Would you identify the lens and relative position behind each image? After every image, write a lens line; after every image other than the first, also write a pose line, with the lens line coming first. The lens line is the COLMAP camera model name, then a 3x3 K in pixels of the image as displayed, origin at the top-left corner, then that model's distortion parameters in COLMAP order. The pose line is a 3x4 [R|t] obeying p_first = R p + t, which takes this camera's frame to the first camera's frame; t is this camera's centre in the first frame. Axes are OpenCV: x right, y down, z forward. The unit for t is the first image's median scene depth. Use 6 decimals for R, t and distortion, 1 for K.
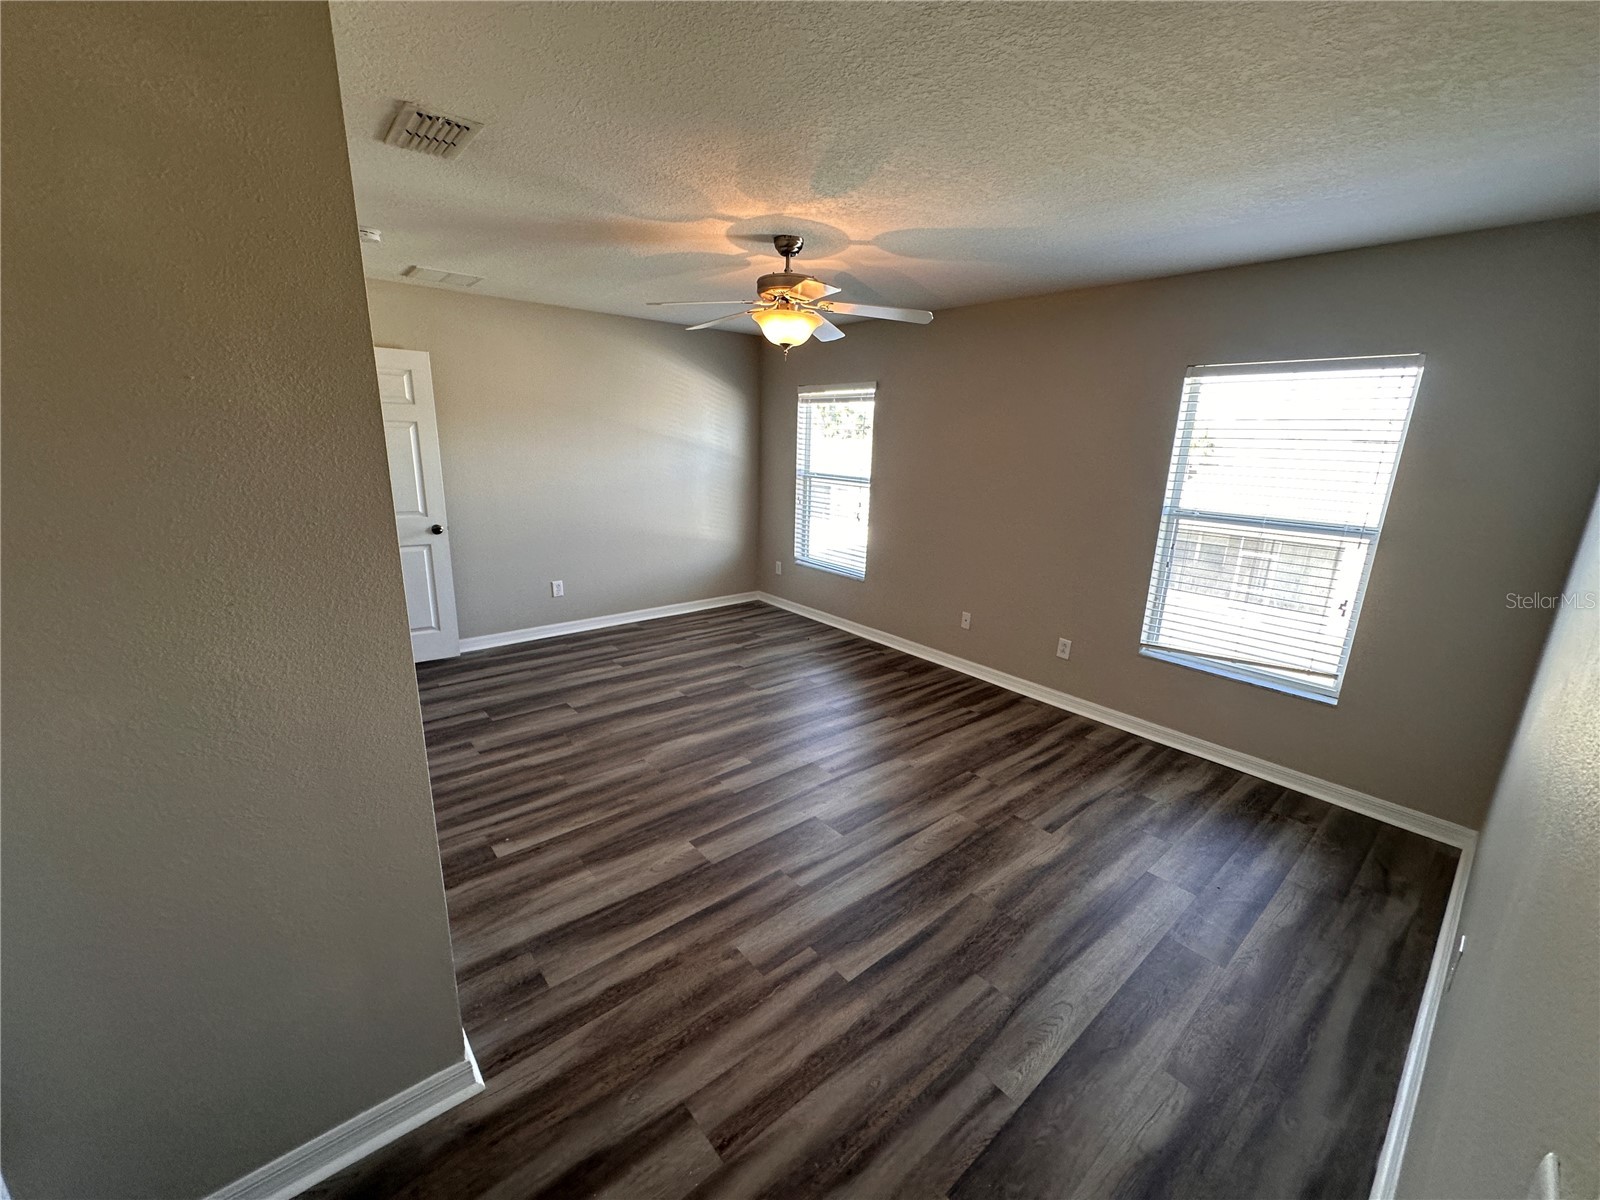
lens RADIAL K [[637.1, 0, 797.2], [0, 637.1, 600.0], [0, 0, 1]] dist [-0.001510, 0.000808]
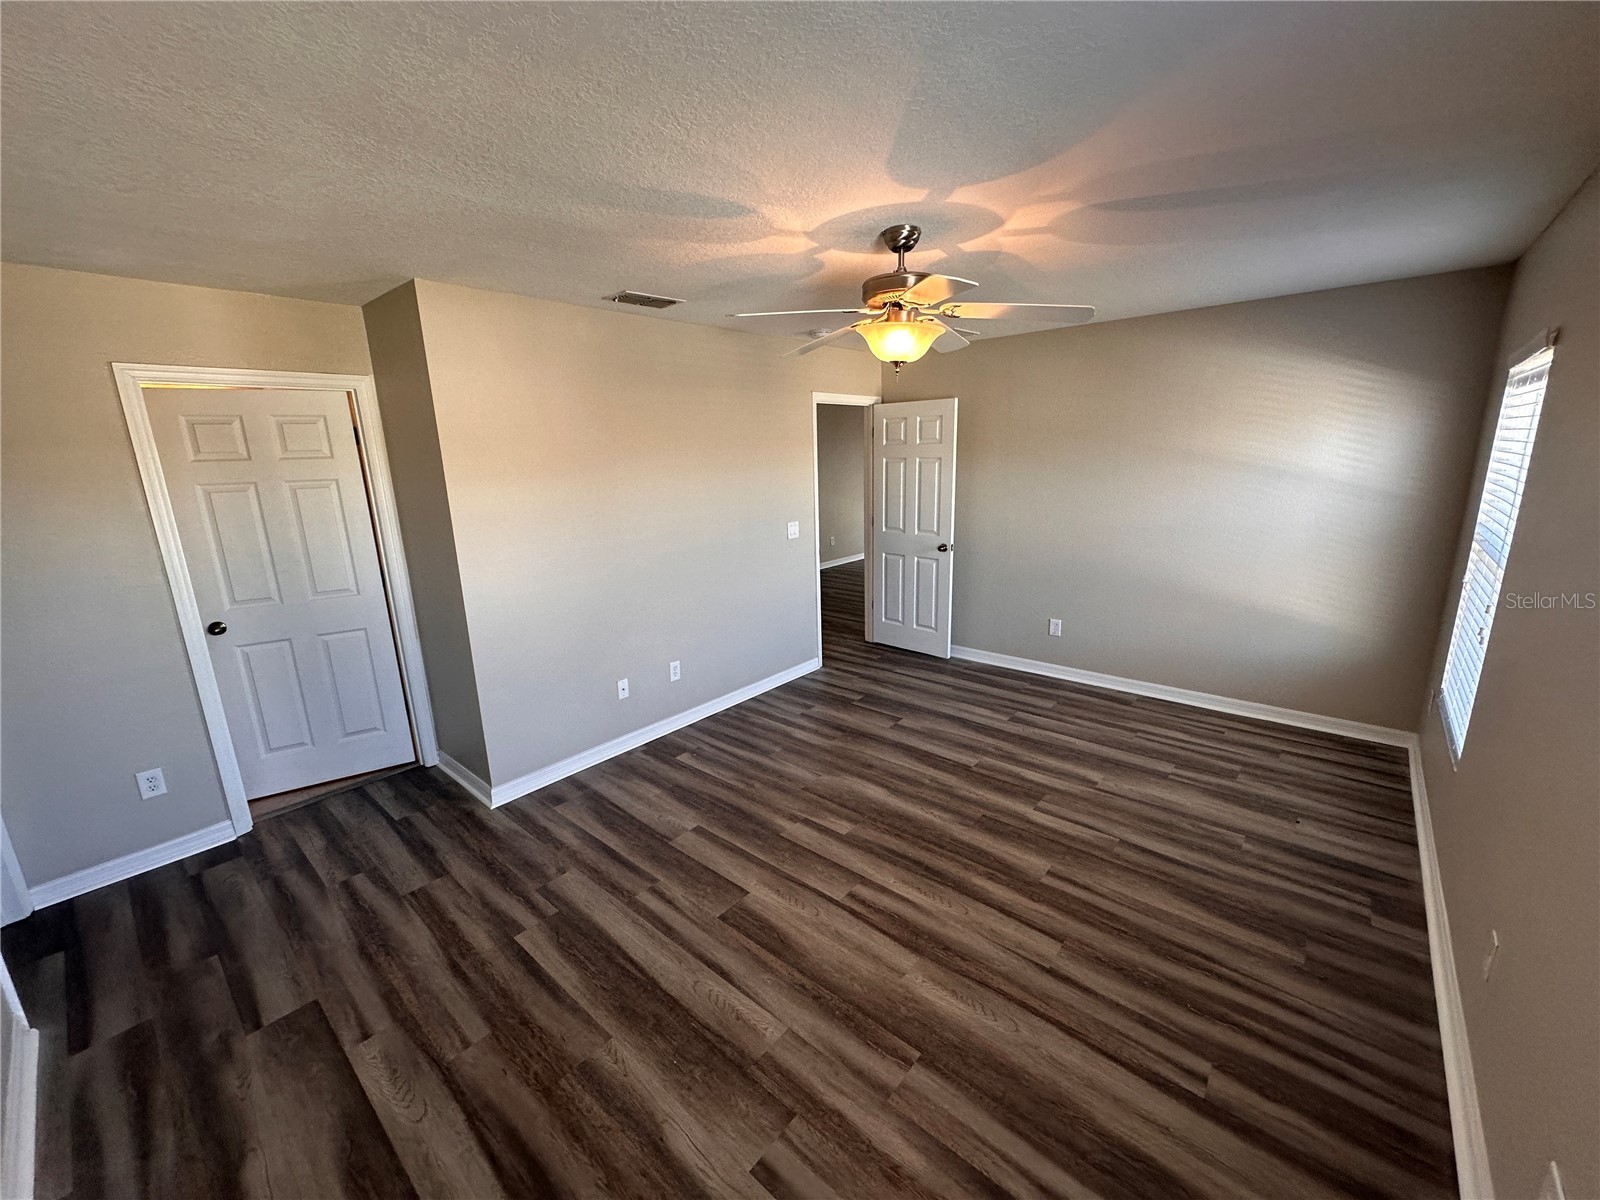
lens RADIAL K [[637.1, 0, 800.3], [0, 637.1, 599.8], [0, 0, 1]] dist [-0.001510, 0.000808]
pose [[0.156766, 0.192201, -0.968753, 0.749395], [-0.218520, 0.963321, 0.155762, -0.195761], [0.963158, 0.187273, 0.193016, 0.730664]]
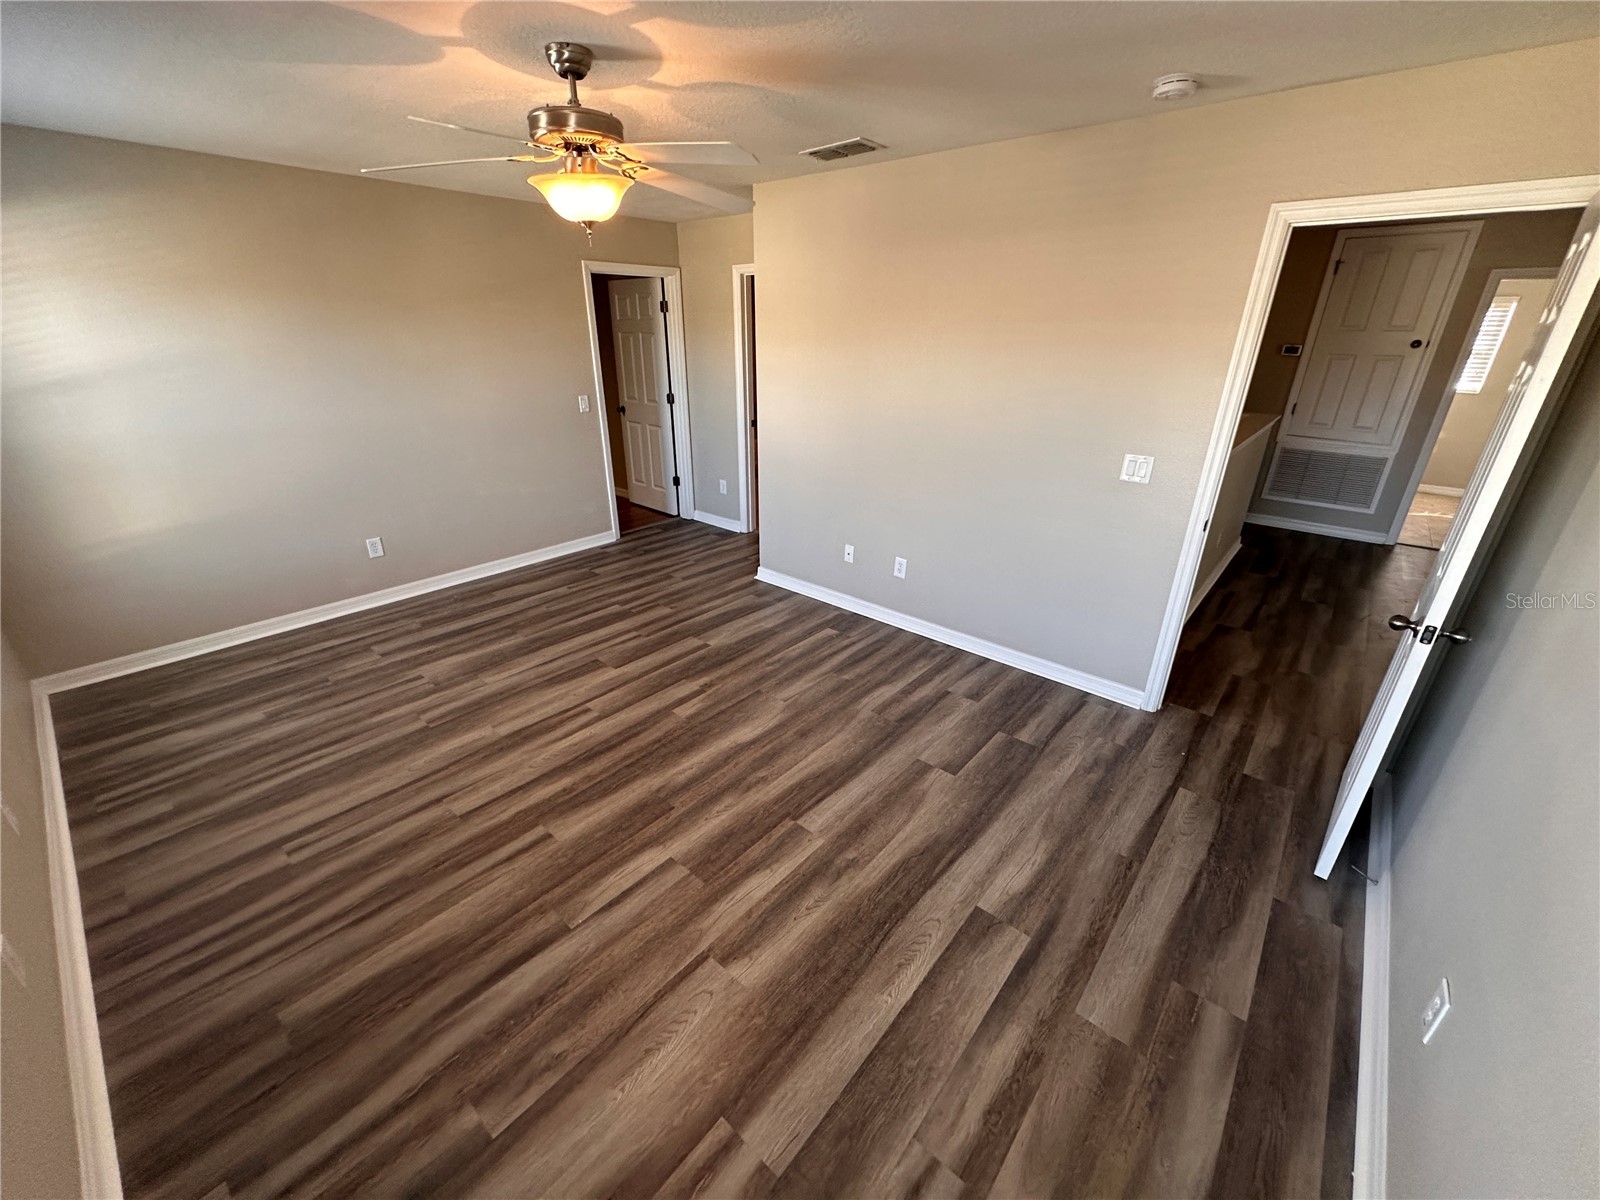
lens RADIAL K [[637.1, 0, 797.8], [0, 637.1, 599.9], [0, 0, 1]] dist [-0.001510, 0.000808]
pose [[-0.987067, 0.028366, -0.157778, -0.115654], [-0.074930, 0.788453, 0.610515, -0.485704], [0.141718, 0.614441, -0.776130, 1.721087]]
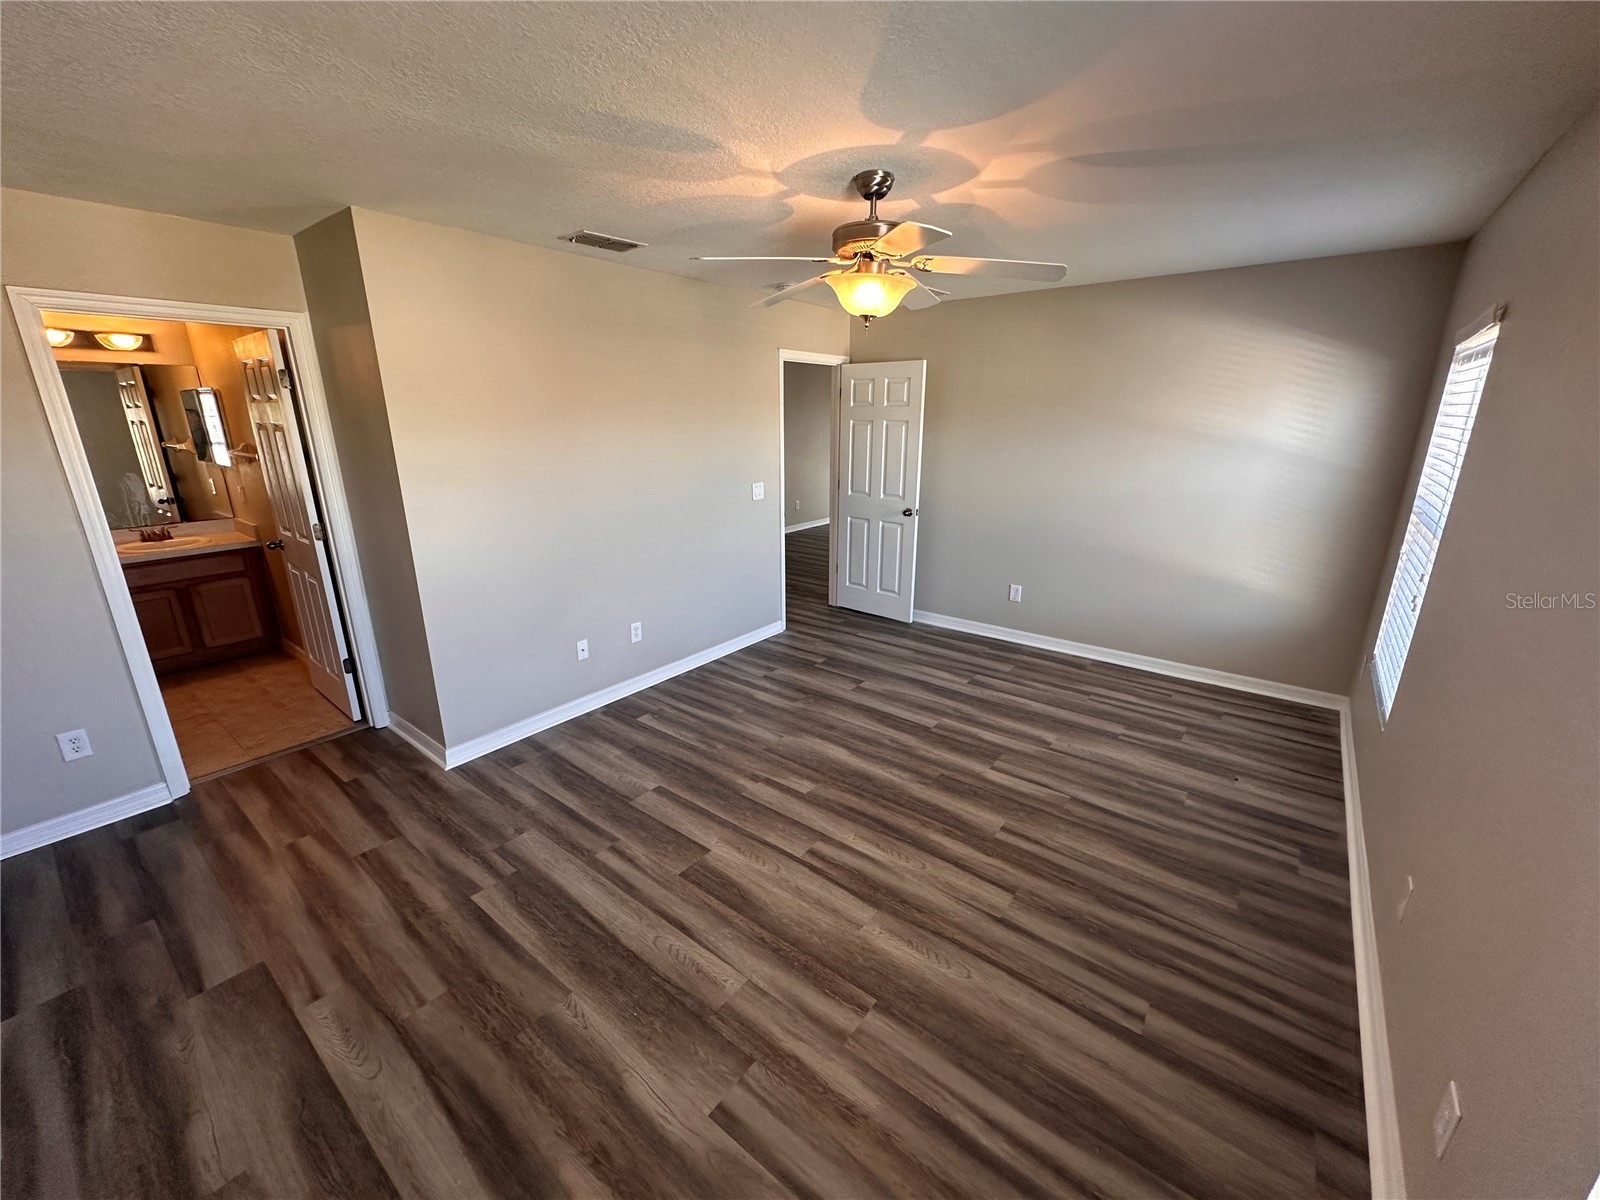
lens RADIAL K [[637.1, 0, 799.7], [0, 637.1, 600.0], [0, 0, 1]] dist [-0.001510, 0.000808]
pose [[0.207465, 0.246779, -0.946603, 0.742515], [-0.240645, 0.950796, 0.195131, -0.187955], [0.948181, 0.187313, 0.256643, 0.733528]]
